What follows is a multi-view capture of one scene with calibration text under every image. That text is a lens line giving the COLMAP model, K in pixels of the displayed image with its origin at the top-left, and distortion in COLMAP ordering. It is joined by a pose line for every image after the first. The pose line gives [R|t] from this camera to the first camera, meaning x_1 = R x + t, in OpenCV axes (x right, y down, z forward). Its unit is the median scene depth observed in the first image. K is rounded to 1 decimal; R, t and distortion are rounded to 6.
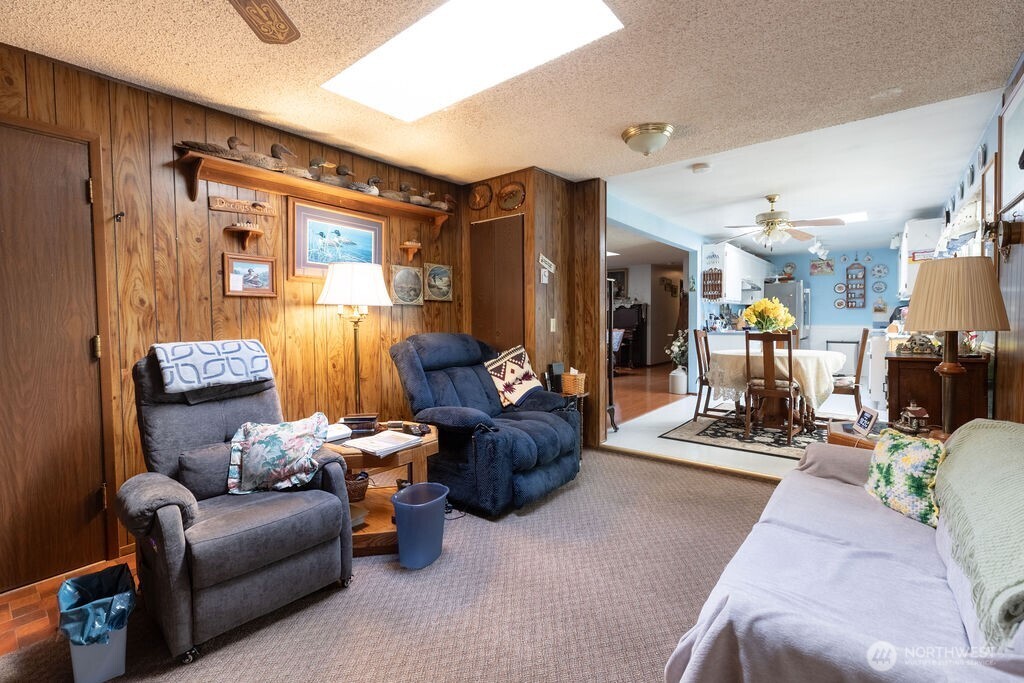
lens RADIAL K [[457.1, 0, 508.4], [0, 457.1, 336.0], [0, 0, 1]] dist [0.003868, 0.000358]
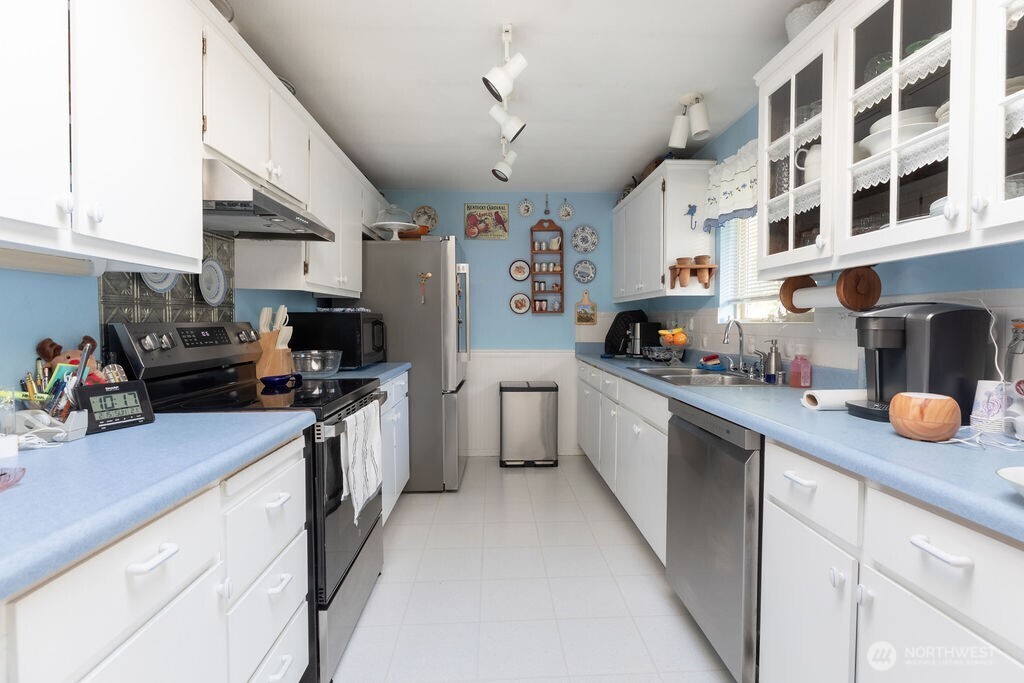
lens RADIAL K [[480.4, 0, 524.5], [0, 480.4, 334.4], [0, 0, 1]] dist [0.000046, -0.000067]
pose [[0.732918, -0.006425, 0.680287, 0.405823], [0.013071, 0.999904, -0.004639, -0.037697], [-0.680192, 0.012292, 0.732931, 0.657672]]
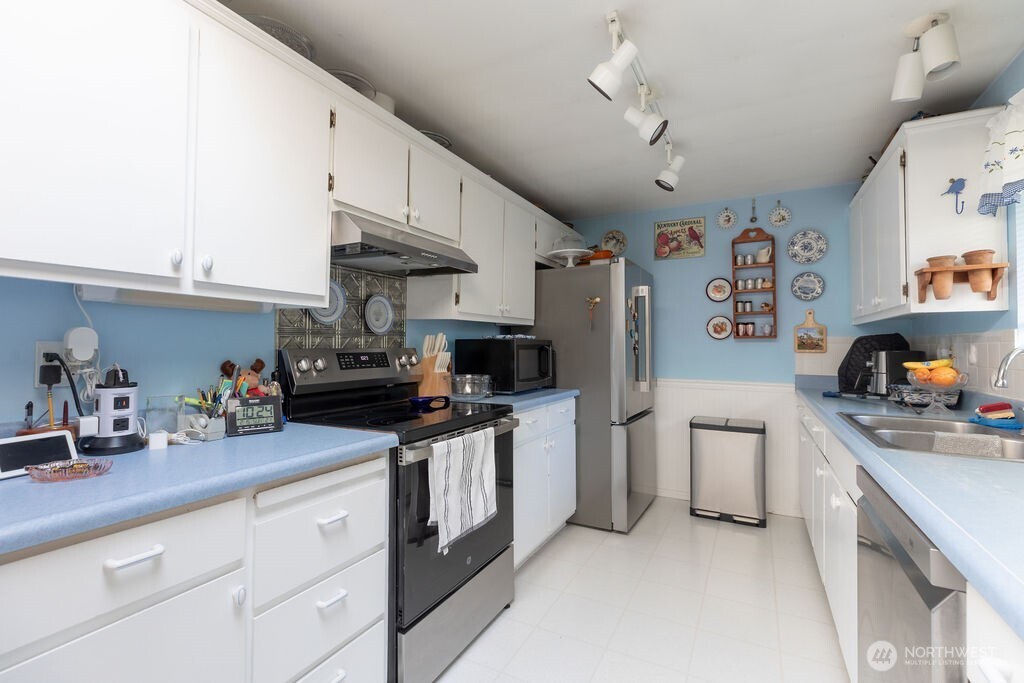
lens RADIAL K [[464.1, 0, 514.8], [0, 464.1, 334.2], [0, 0, 1]] dist [0.002408, 0.000181]
pose [[0.978702, 0.020992, 0.204212, 0.475729], [-0.009059, 0.998205, -0.059196, -0.039594], [-0.205088, 0.056085, 0.977135, 0.654315]]
